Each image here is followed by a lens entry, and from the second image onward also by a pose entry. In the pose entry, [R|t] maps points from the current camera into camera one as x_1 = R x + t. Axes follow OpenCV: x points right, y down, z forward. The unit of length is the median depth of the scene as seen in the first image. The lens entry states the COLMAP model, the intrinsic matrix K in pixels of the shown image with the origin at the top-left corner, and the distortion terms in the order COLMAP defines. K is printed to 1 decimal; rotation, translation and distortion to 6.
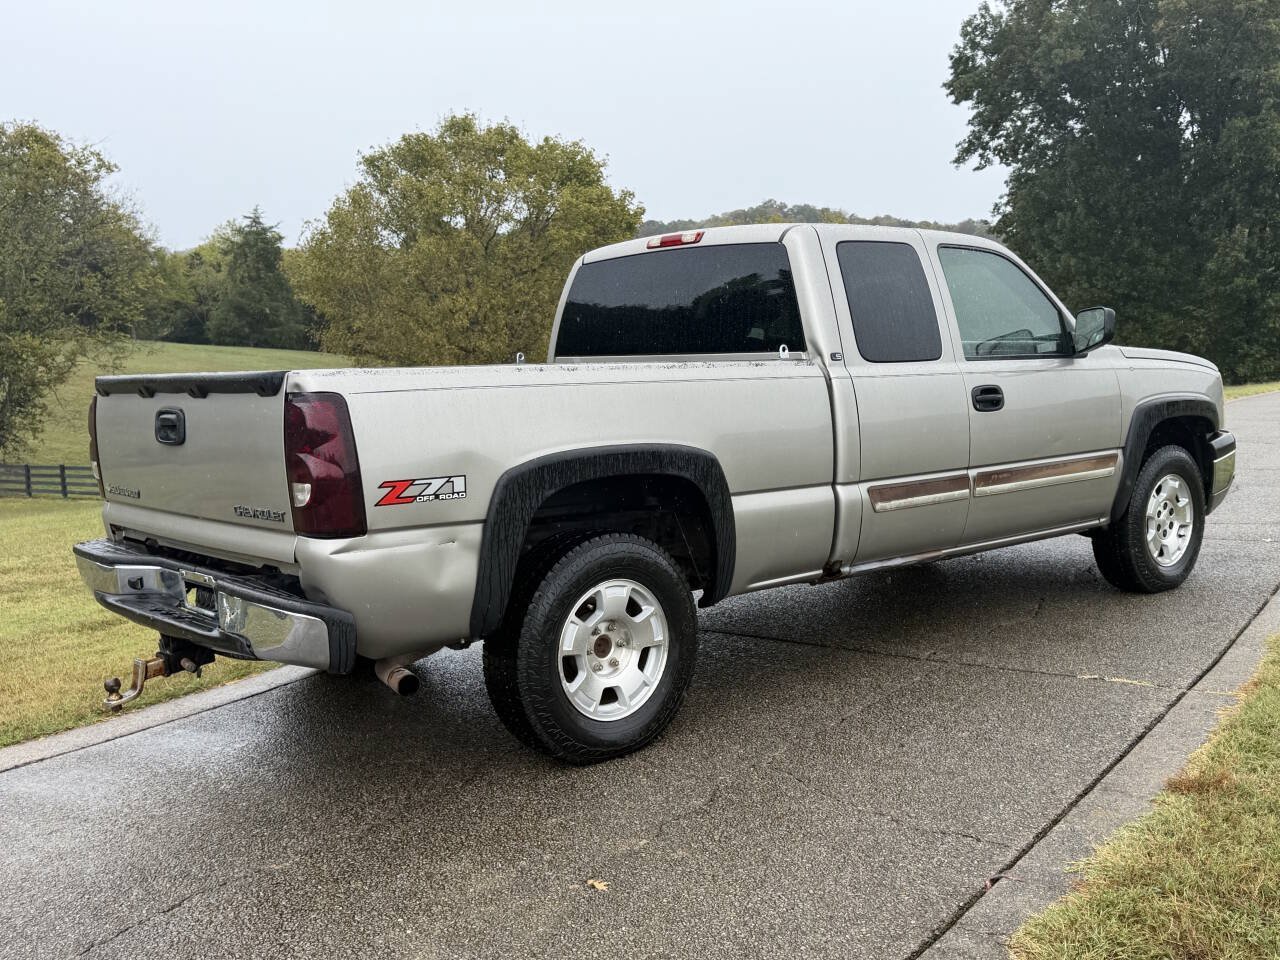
lens RADIAL K [[1262.5, 0, 635.4], [0, 1262.5, 485.1], [0, 0, 1]] dist [0.155800, -0.342082]
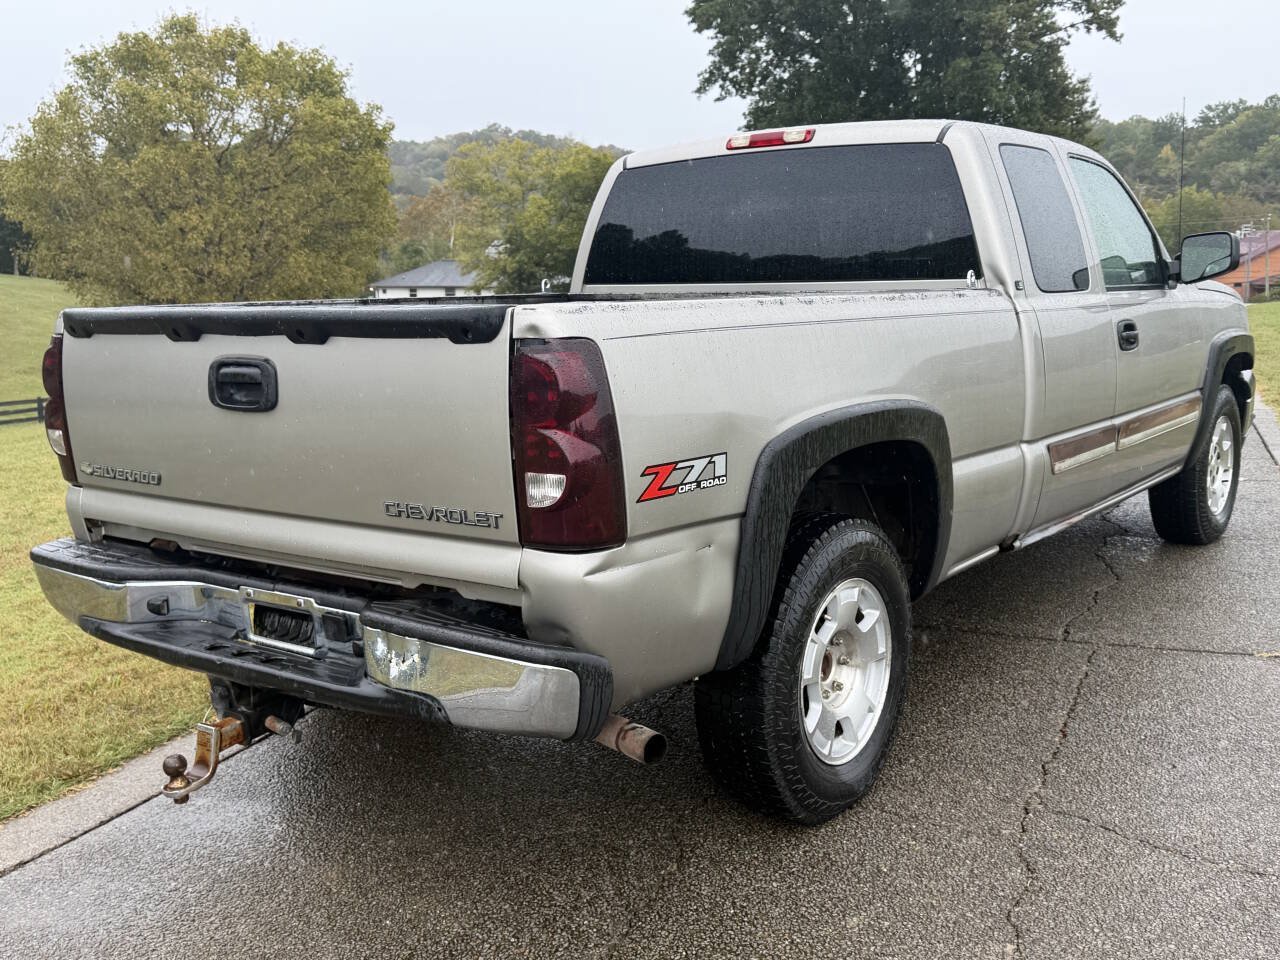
lens RADIAL K [[1262.5, 0, 635.4], [0, 1262.5, 485.1], [0, 0, 1]] dist [0.155800, -0.342082]
pose [[0.977199, -0.025885, 0.210743, -0.259109], [0.014167, 0.998278, 0.056928, -0.023690], [-0.211854, -0.052644, 0.975882, 0.244739]]
